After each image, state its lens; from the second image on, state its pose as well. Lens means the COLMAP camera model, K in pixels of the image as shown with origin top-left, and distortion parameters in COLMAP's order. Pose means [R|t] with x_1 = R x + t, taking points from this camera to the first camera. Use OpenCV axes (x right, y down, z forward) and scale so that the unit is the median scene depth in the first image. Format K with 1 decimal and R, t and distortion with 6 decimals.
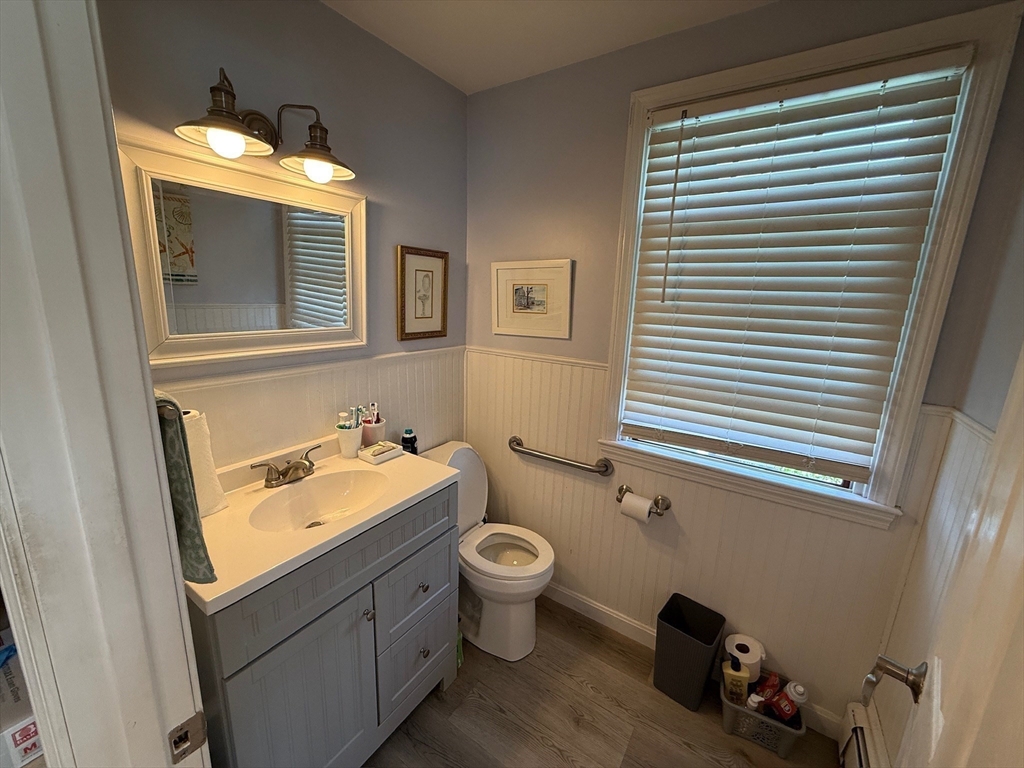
lens RADIAL K [[410.6, 0, 507.3], [0, 410.6, 385.0], [0, 0, 1]] dist [-0.000713, 0.000076]
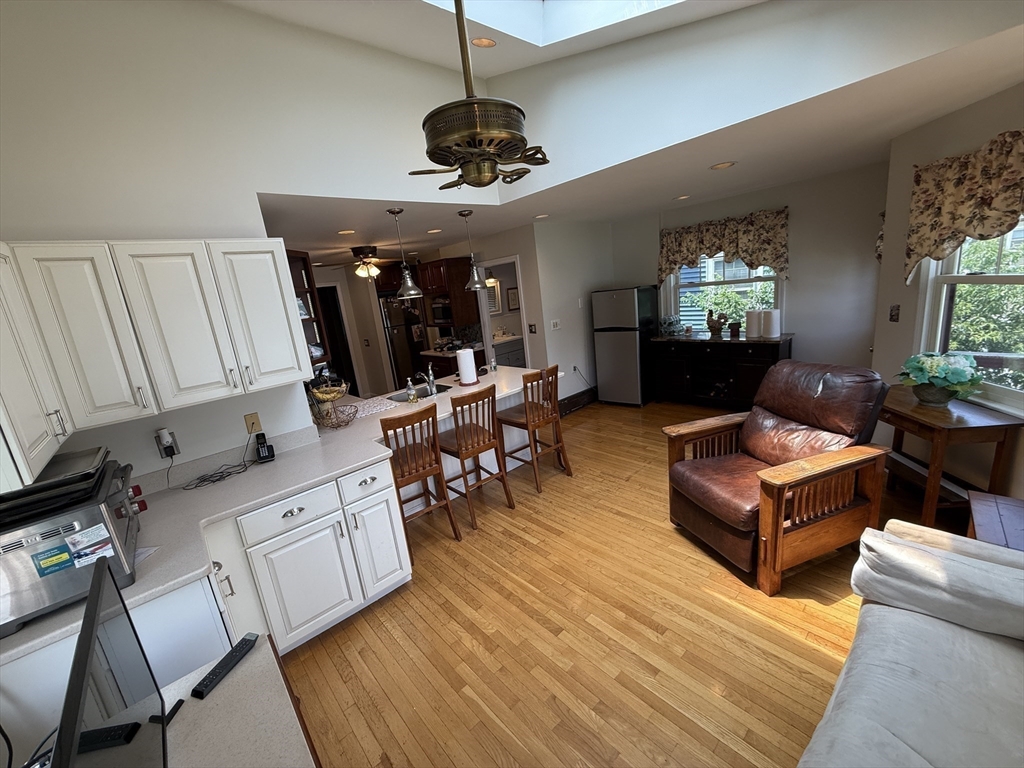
lens RADIAL K [[410.6, 0, 514.6], [0, 410.6, 384.4], [0, 0, 1]] dist [-0.000713, 0.000076]
pose [[0.953190, -0.080949, -0.291334, 1.302761], [0.088320, 0.996017, 0.012214, 0.826450], [0.289185, -0.037373, 0.956543, -4.123099]]
